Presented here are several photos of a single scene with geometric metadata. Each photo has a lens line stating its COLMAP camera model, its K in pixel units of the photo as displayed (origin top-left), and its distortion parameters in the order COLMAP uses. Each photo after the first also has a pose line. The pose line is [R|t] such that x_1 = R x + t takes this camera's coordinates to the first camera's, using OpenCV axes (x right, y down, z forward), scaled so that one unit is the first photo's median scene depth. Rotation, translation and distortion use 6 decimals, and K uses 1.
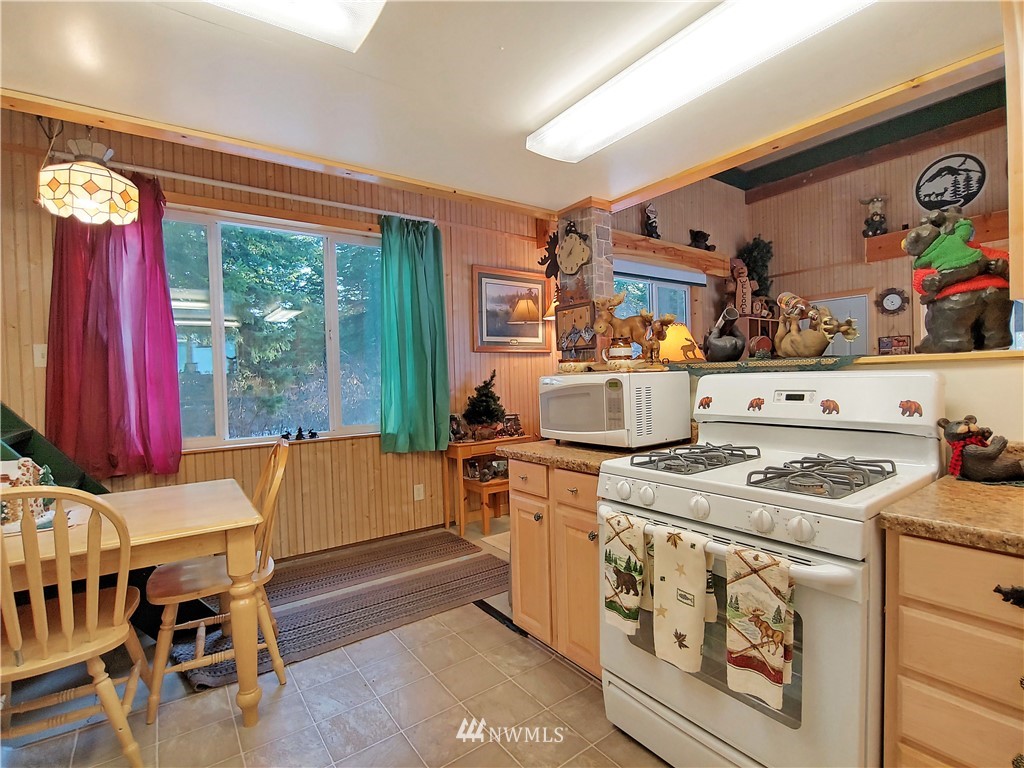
lens RADIAL K [[495.0, 0, 512.9], [0, 495.0, 394.0], [0, 0, 1]] dist [-0.024236, -0.000552]
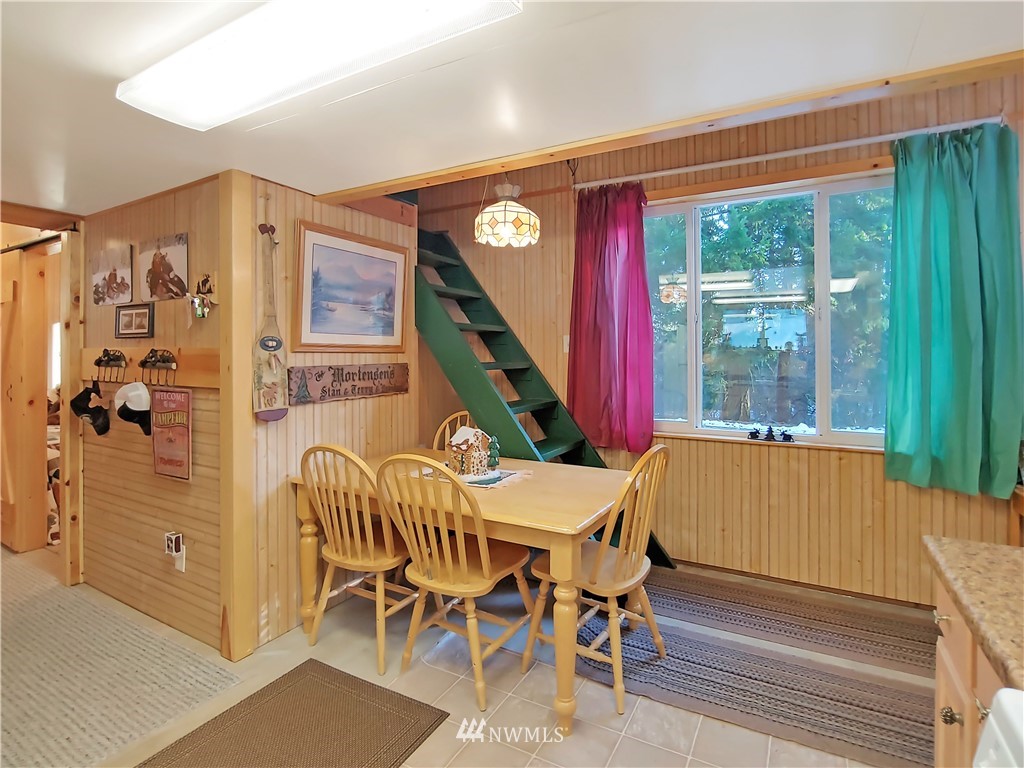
lens RADIAL K [[506.5, 0, 517.6], [0, 506.5, 357.2], [0, 0, 1]] dist [-0.017891, 0.000036]
pose [[0.431229, 0.031762, -0.901683, 0.154234], [-0.039634, 0.999082, 0.016238, -0.046988], [0.901372, 0.028735, 0.432092, 0.224078]]
